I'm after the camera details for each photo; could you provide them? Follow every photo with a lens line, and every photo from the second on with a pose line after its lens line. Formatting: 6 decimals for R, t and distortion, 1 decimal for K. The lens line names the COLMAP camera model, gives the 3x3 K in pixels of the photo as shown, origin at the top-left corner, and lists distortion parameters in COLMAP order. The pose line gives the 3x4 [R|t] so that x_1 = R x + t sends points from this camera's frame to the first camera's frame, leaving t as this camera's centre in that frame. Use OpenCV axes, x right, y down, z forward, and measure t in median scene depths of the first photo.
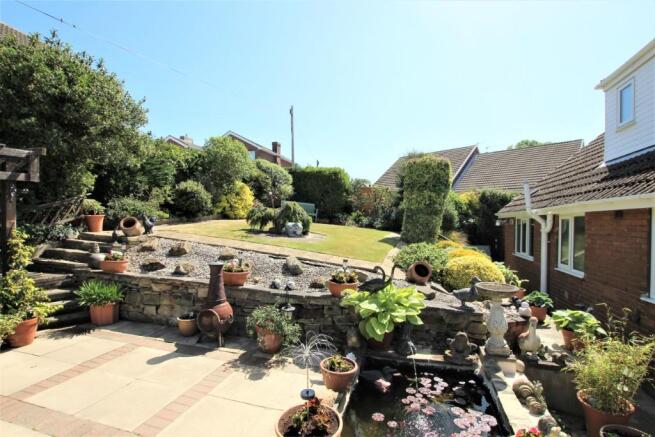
lens RADIAL K [[303.6, 0, 331.6], [0, 303.6, 222.2], [0, 0, 1]] dist [-0.034814, 0.006088]
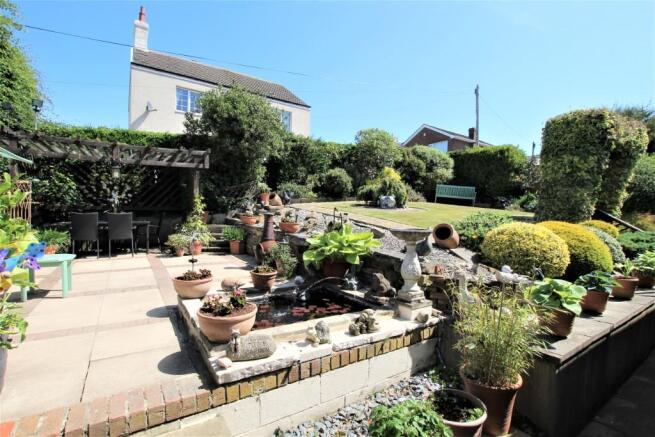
lens RADIAL K [[303.6, 0, 331.8], [0, 303.6, 221.1], [0, 0, 1]] dist [-0.034814, 0.006088]
pose [[0.763101, 0.027214, -0.645705, 0.529734], [-0.020925, 0.999630, 0.017402, 0.094501], [0.645940, 0.000232, 0.763388, 0.058355]]
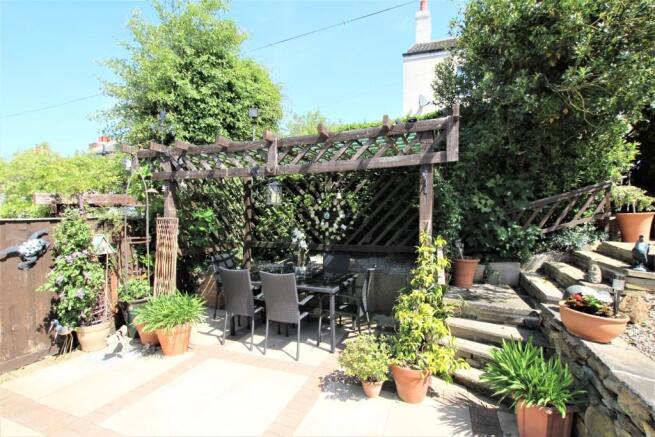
lens RADIAL K [[303.6, 0, 332.7], [0, 303.6, 225.6], [0, 0, 1]] dist [-0.034814, 0.006088]
pose [[-0.074983, 0.024197, -0.996891, -0.214667], [-0.016597, 0.999537, 0.025509, -0.005105], [0.997047, 0.018458, -0.074547, 0.538303]]
